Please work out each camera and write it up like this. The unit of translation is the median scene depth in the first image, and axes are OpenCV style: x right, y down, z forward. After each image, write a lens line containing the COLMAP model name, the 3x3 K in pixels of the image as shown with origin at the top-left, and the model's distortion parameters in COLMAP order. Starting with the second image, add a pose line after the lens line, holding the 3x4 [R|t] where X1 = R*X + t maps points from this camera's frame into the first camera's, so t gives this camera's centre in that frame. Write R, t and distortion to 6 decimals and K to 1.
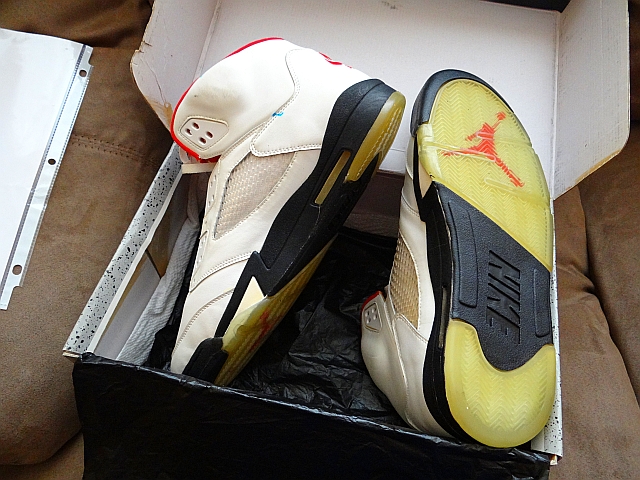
lens RADIAL K [[479.6, 0, 316.7], [0, 479.6, 237.0], [0, 0, 1]] dist [0.019865, -0.019807]
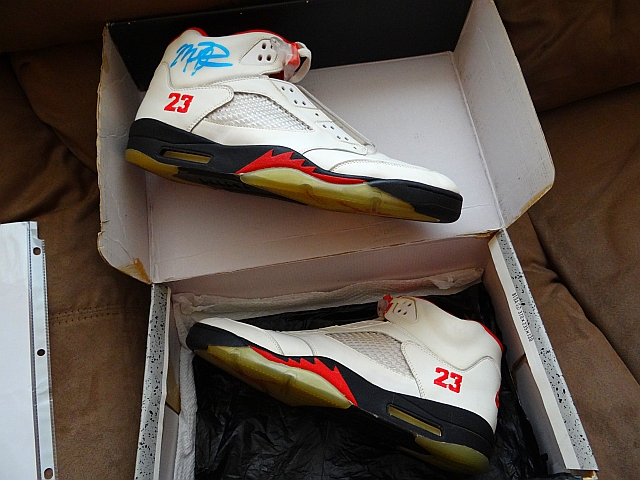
lens RADIAL K [[479.6, 0, 314.2], [0, 479.6, 241.2], [0, 0, 1]] dist [0.019865, -0.019807]
pose [[0.940204, -0.324730, 0.102795, -0.042084], [0.325067, 0.945589, 0.013931, -0.186284], [-0.101725, 0.020317, 0.994605, -0.048942]]
